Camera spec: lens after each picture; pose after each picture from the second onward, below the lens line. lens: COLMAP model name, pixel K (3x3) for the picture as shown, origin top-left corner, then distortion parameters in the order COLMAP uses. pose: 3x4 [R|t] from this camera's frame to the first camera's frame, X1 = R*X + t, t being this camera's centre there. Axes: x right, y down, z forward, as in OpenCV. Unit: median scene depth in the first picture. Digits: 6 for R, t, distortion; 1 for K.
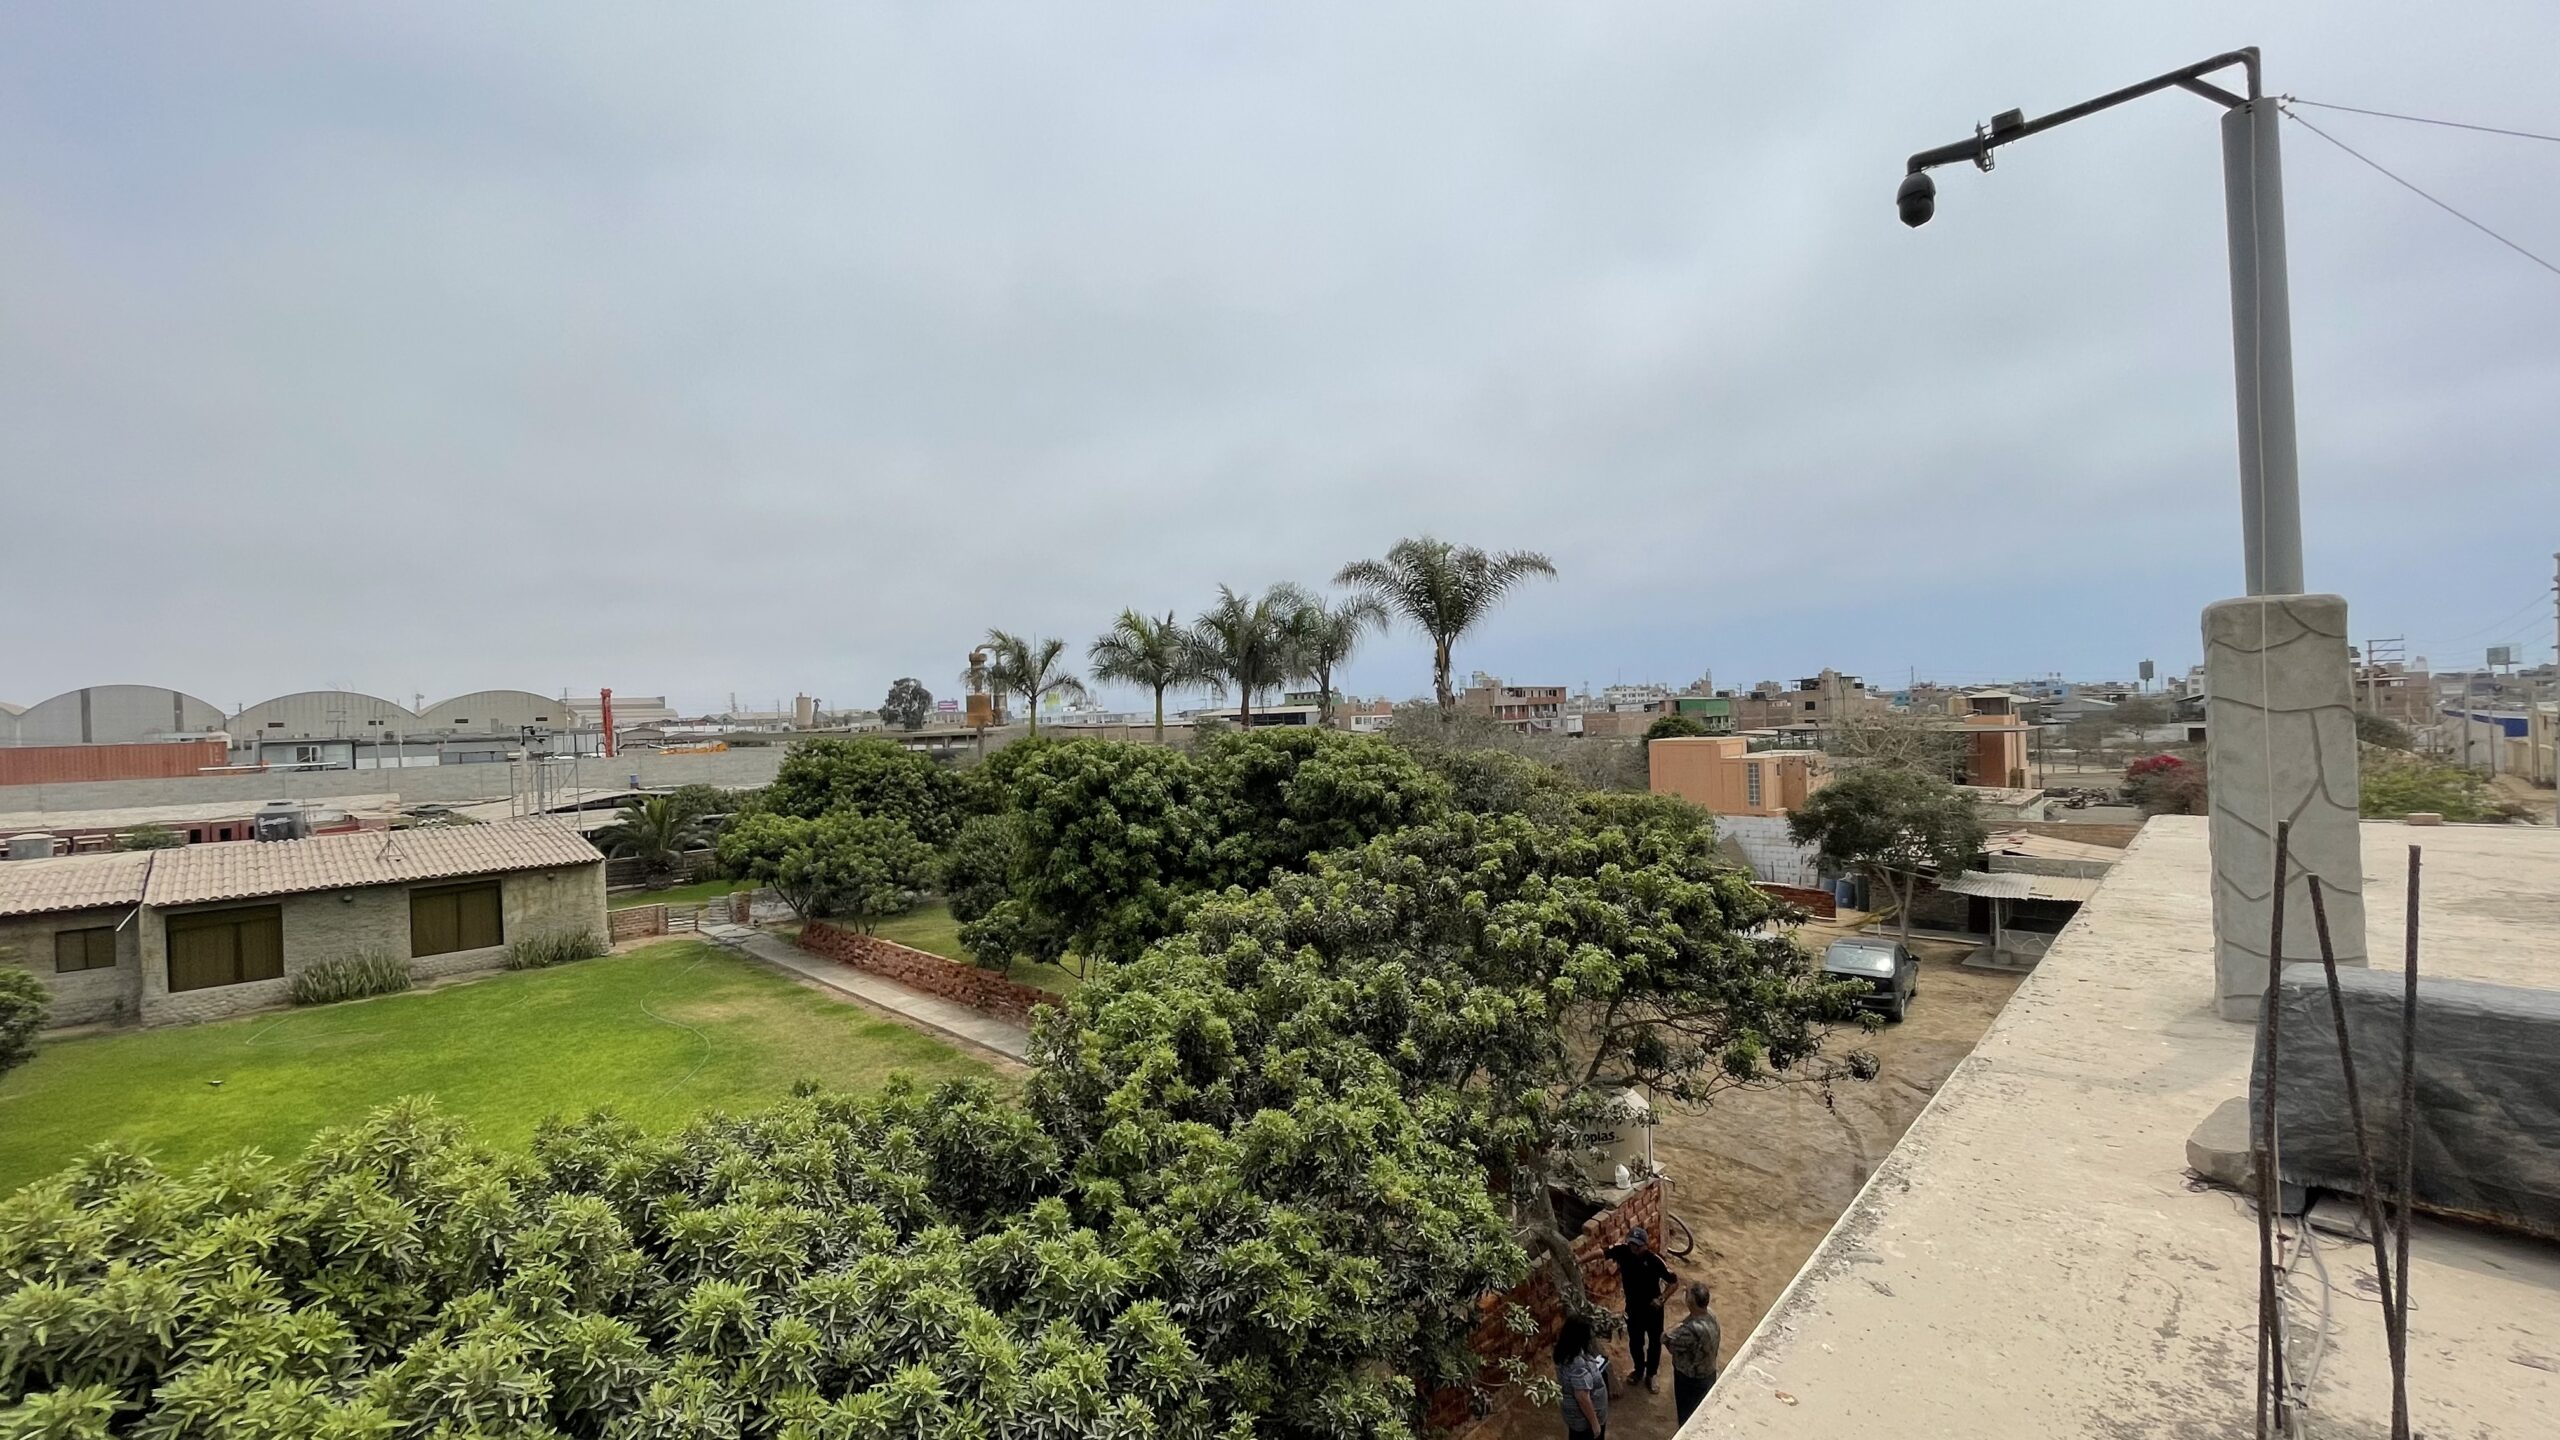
lens RADIAL K [[1033.3, 0, 1270.2], [0, 1033.3, 719.7], [0, 0, 1]] dist [-0.002594, -0.000659]
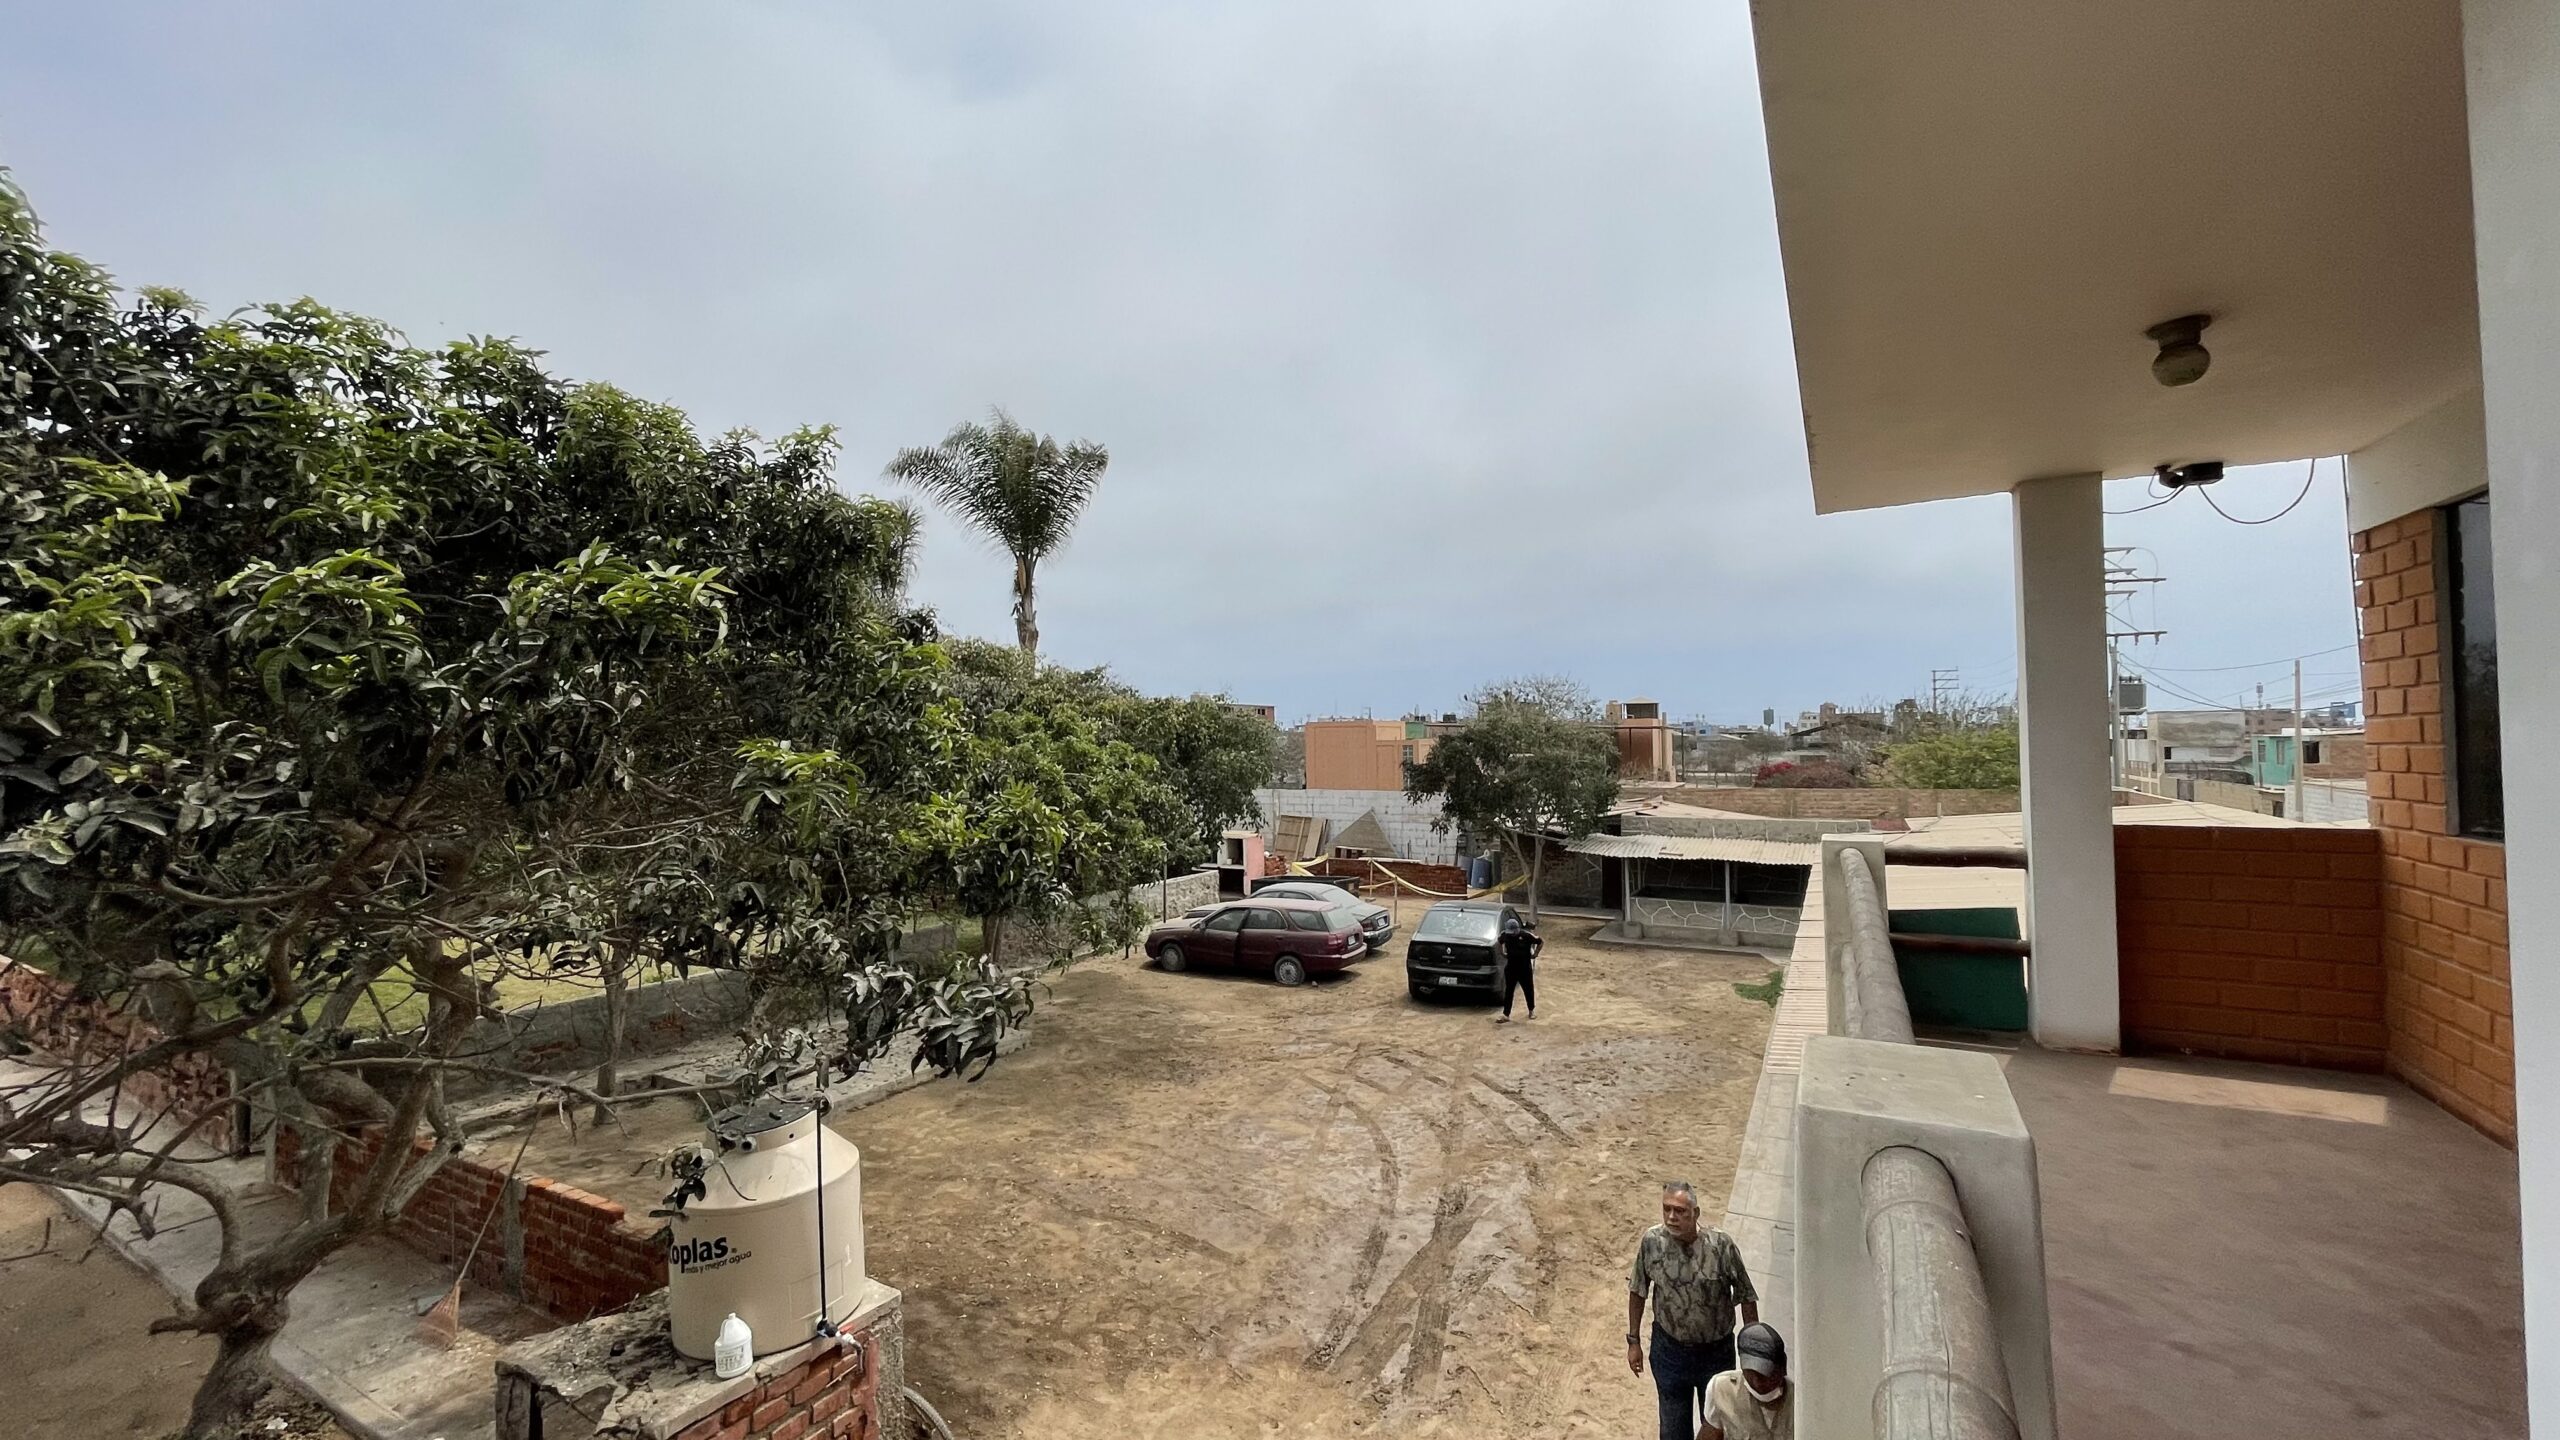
lens RADIAL K [[1033.3, 0, 1270.2], [0, 1033.3, 719.7], [0, 0, 1]] dist [-0.002594, -0.000659]
pose [[0.967308, 0.028729, 0.251972, 0.190792], [-0.020625, 0.999183, -0.034746, 0.087359], [-0.252764, 0.028413, 0.967111, 0.234128]]
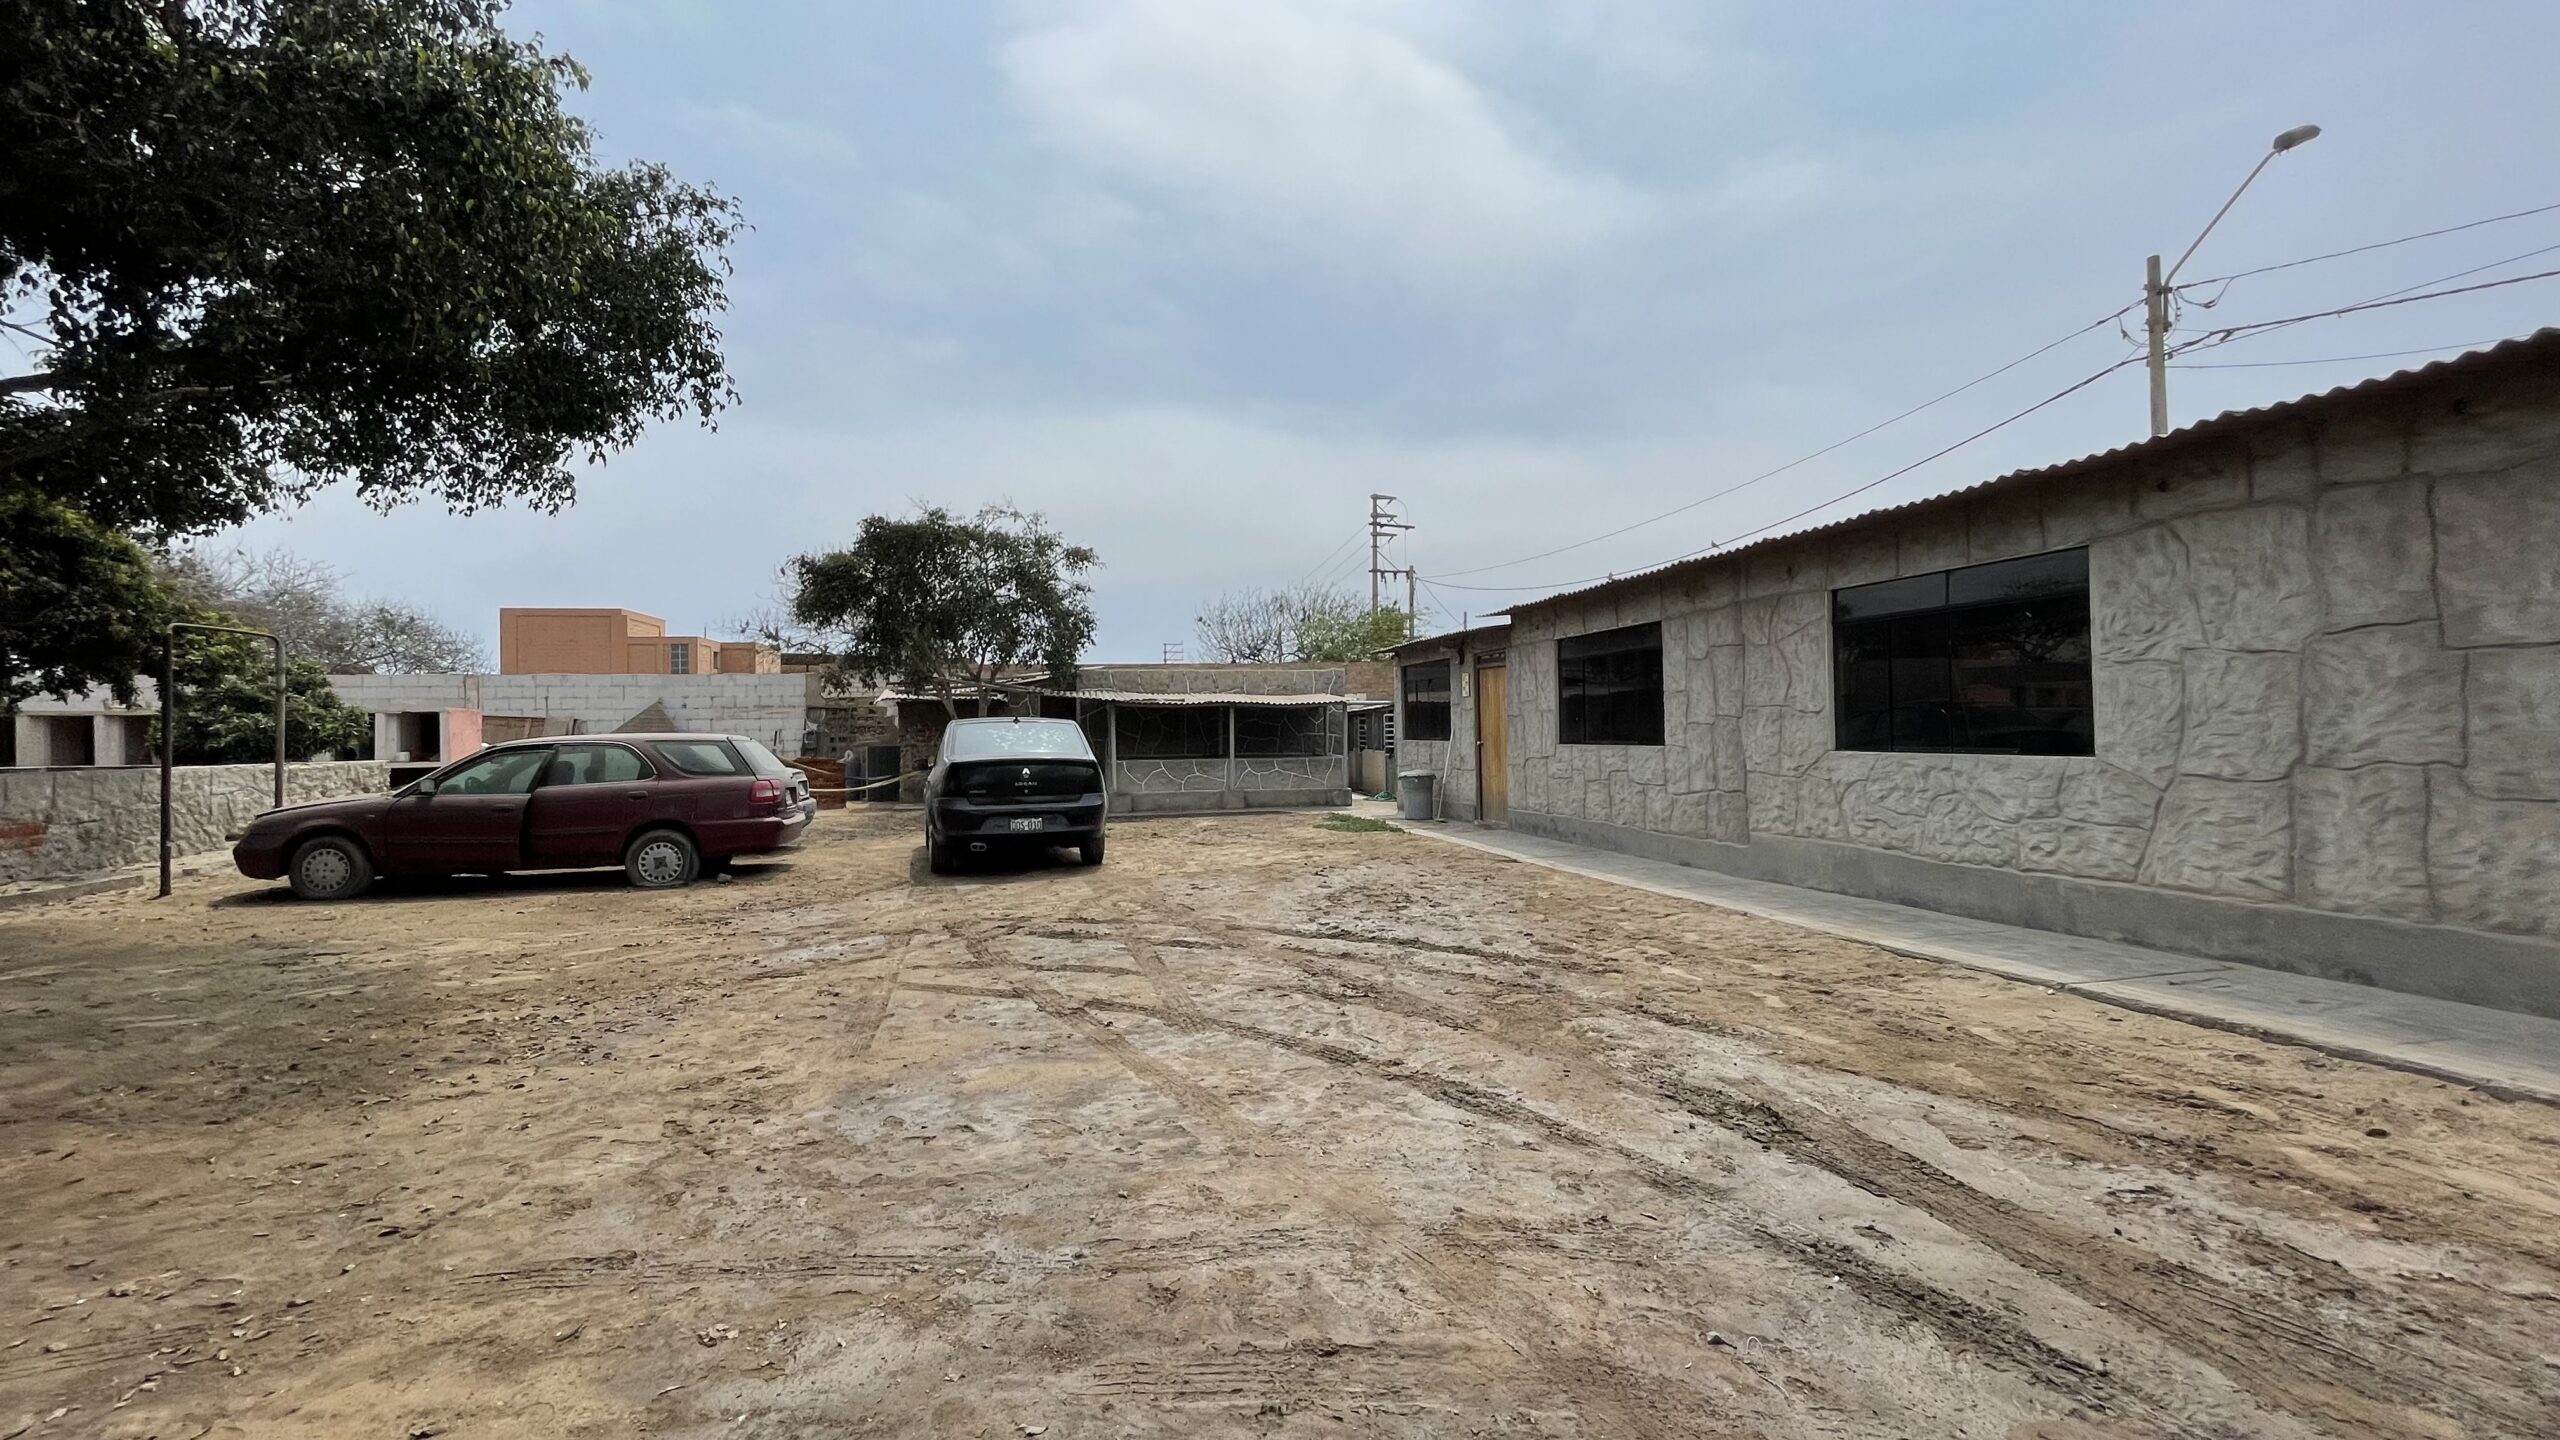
lens RADIAL K [[1033.3, 0, 1270.2], [0, 1033.3, 719.7], [0, 0, 1]] dist [-0.002594, -0.000659]
pose [[0.552893, 0.033961, 0.832560, 0.205328], [-0.001739, 0.999214, -0.039604, 0.190076], [-0.833250, 0.020449, 0.552518, 0.523648]]
